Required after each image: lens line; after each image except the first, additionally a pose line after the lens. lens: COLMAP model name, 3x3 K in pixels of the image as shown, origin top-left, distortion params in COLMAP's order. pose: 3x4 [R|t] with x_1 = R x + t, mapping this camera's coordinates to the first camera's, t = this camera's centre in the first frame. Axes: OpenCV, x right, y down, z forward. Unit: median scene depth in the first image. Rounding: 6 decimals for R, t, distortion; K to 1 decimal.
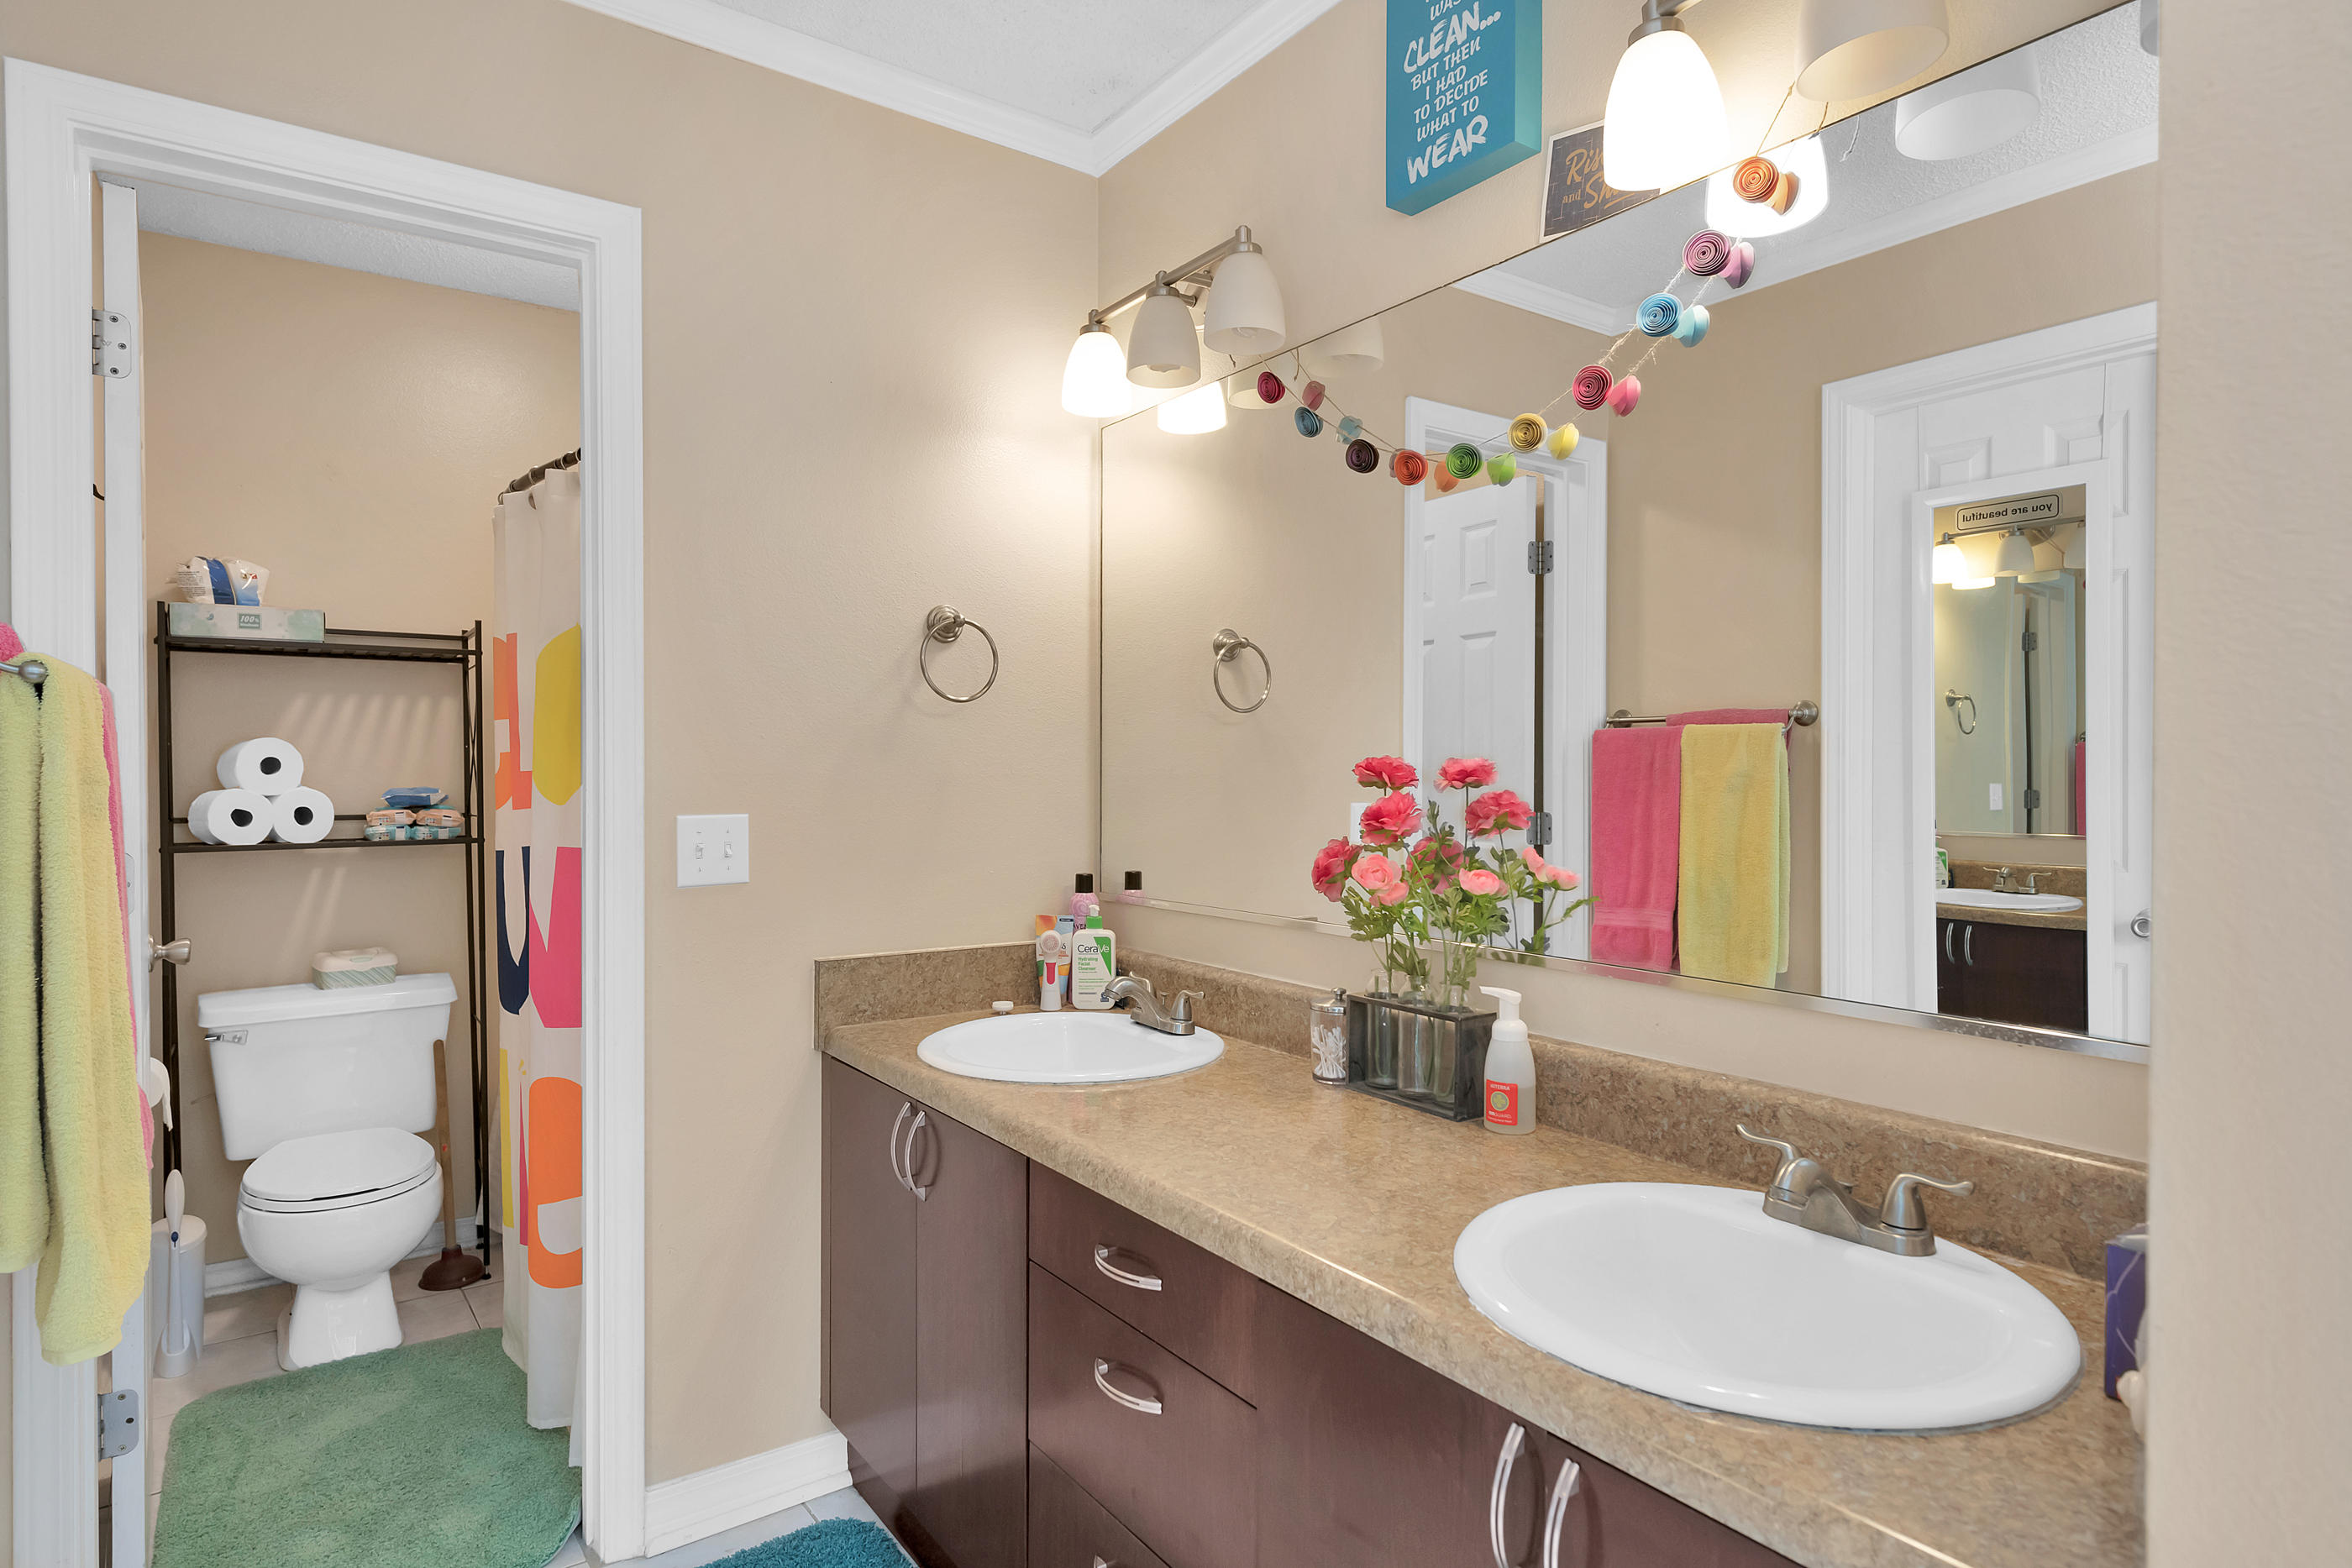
lens RADIAL K [[1286.5, 0, 1183.5], [0, 1286.5, 779.7], [0, 0, 1]] dist [0.014972, -0.004839]
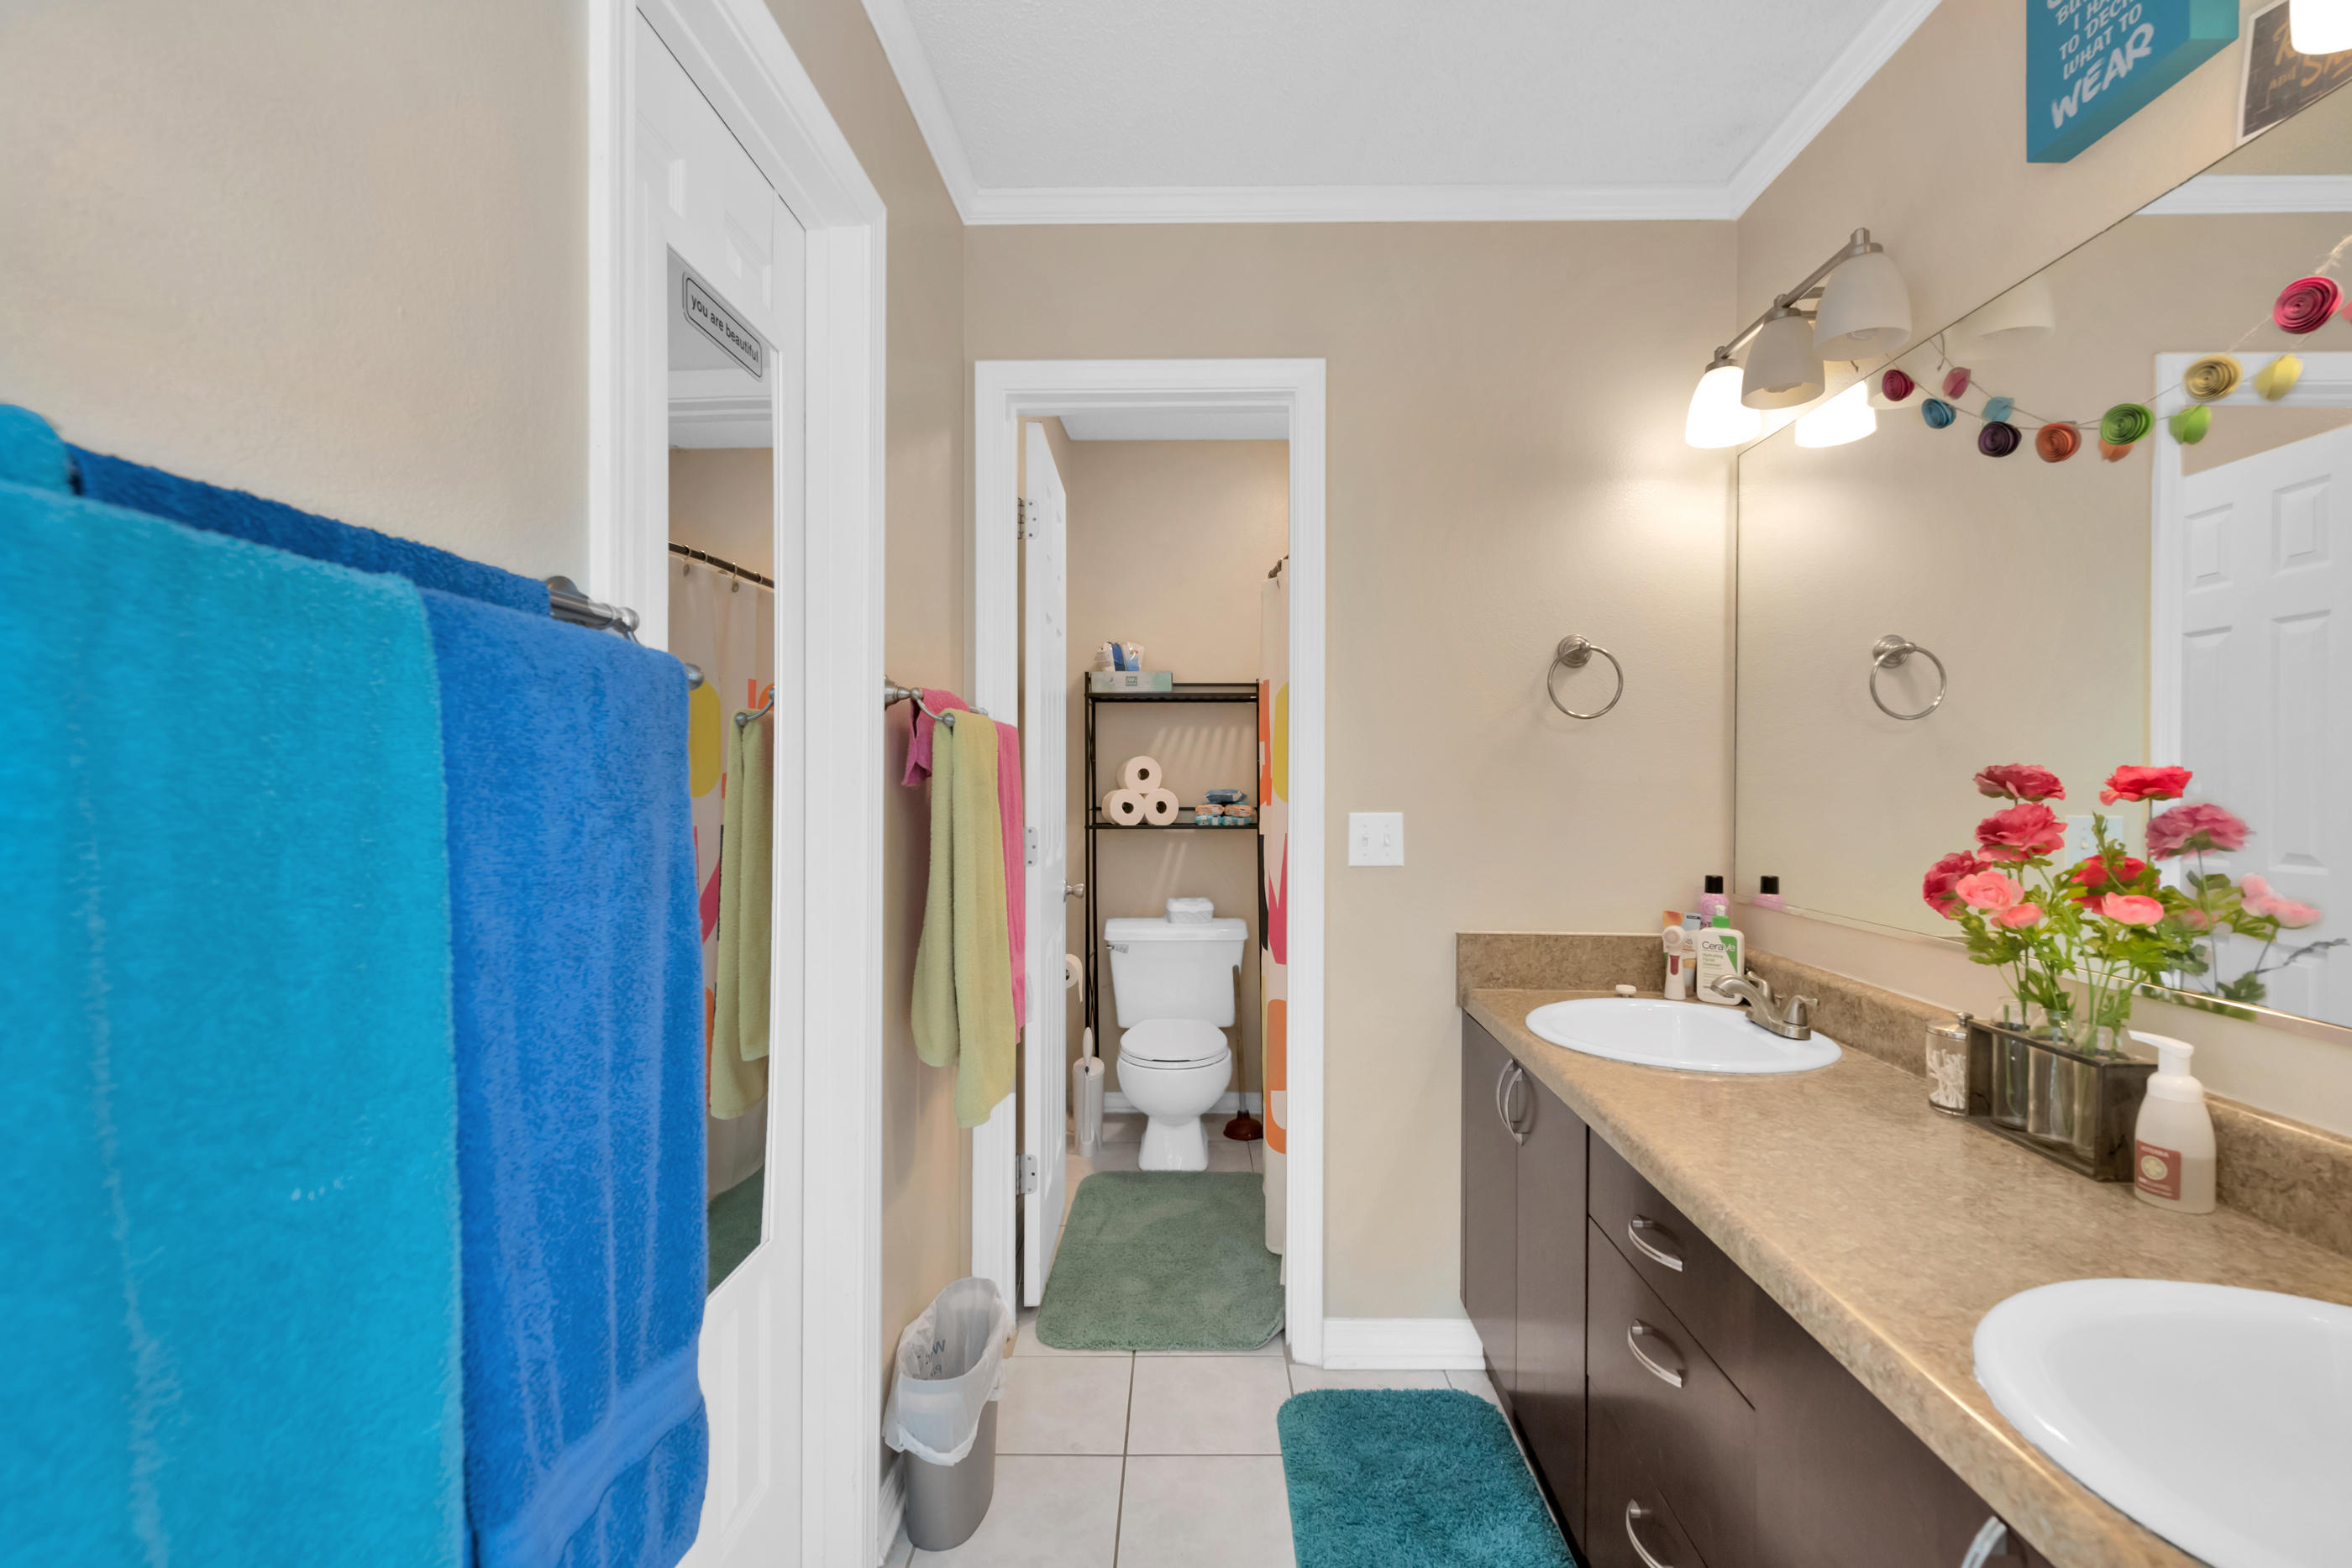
lens RADIAL K [[1054.9, 0, 1173.6], [0, 1054.9, 779.7], [0, 0, 1]] dist [0.003709, -0.003554]
pose [[0.794816, 0.003091, -0.606843, 0.116254], [-0.006366, 0.999974, -0.003245, -0.000818], [0.606818, 0.006443, 0.794815, 0.037969]]
